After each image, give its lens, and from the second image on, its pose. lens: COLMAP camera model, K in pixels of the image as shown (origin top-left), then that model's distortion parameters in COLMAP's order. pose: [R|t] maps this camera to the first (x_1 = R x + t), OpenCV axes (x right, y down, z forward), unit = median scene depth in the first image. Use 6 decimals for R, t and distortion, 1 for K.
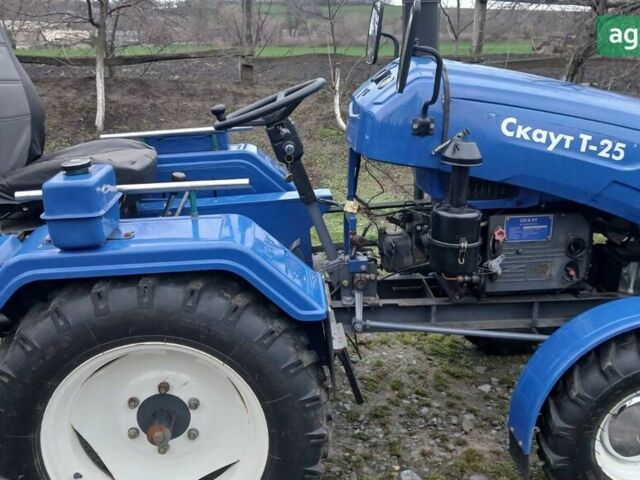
lens RADIAL K [[662.7, 0, 320.0], [0, 662.7, 228.5], [0, 0, 1]] dist [0.161696, -0.415618]
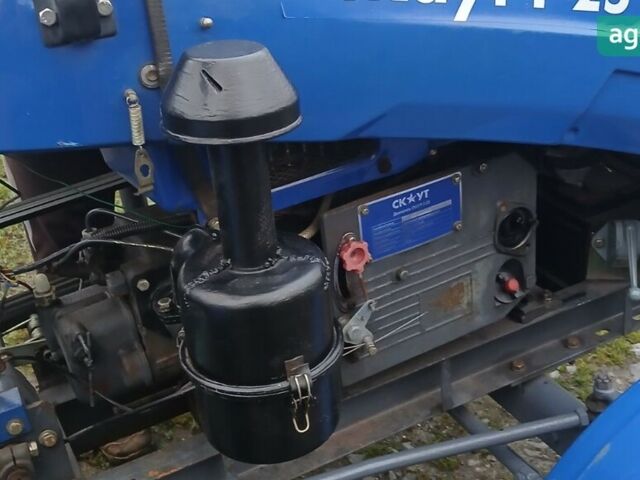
lens RADIAL K [[882.2, 0, 334.3], [0, 882.2, 240.2], [0, 0, 1]] dist [0.095416, -0.039277]
pose [[0.913631, -0.253874, 0.317531, 0.107708], [0.195403, 0.959139, 0.204623, -0.113679], [-0.356505, -0.124903, 0.925907, 0.580098]]
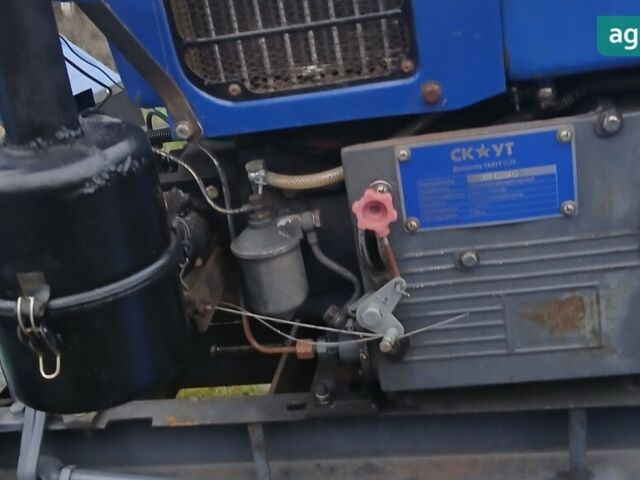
lens RADIAL K [[882.2, 0, 334.3], [0, 882.2, 240.2], [0, 0, 1]] dist [0.095416, -0.039277]
pose [[0.963667, -0.046292, -0.263064, 0.378480], [0.076624, 0.991384, 0.106237, -0.021348], [0.255879, -0.122534, 0.958911, 0.686489]]
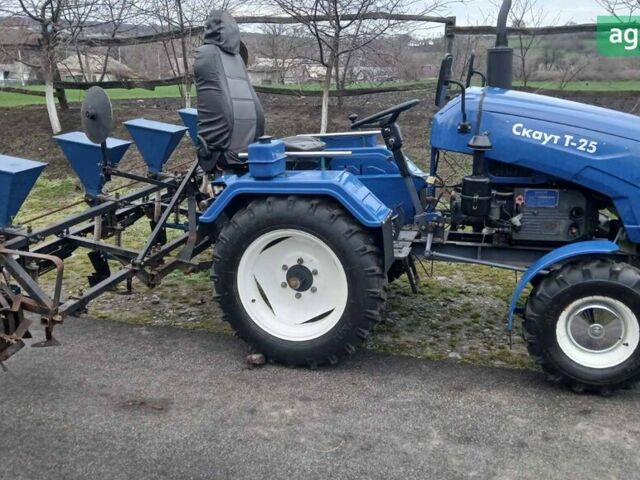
lens RADIAL K [[662.7, 0, 320.0], [0, 662.7, 228.5], [0, 0, 1]] dist [0.161696, -0.415618]
pose [[0.934870, 0.076791, -0.346584, 0.410056], [-0.093679, 0.995081, -0.032214, 0.180909], [0.342406, 0.062583, 0.937466, -0.654627]]
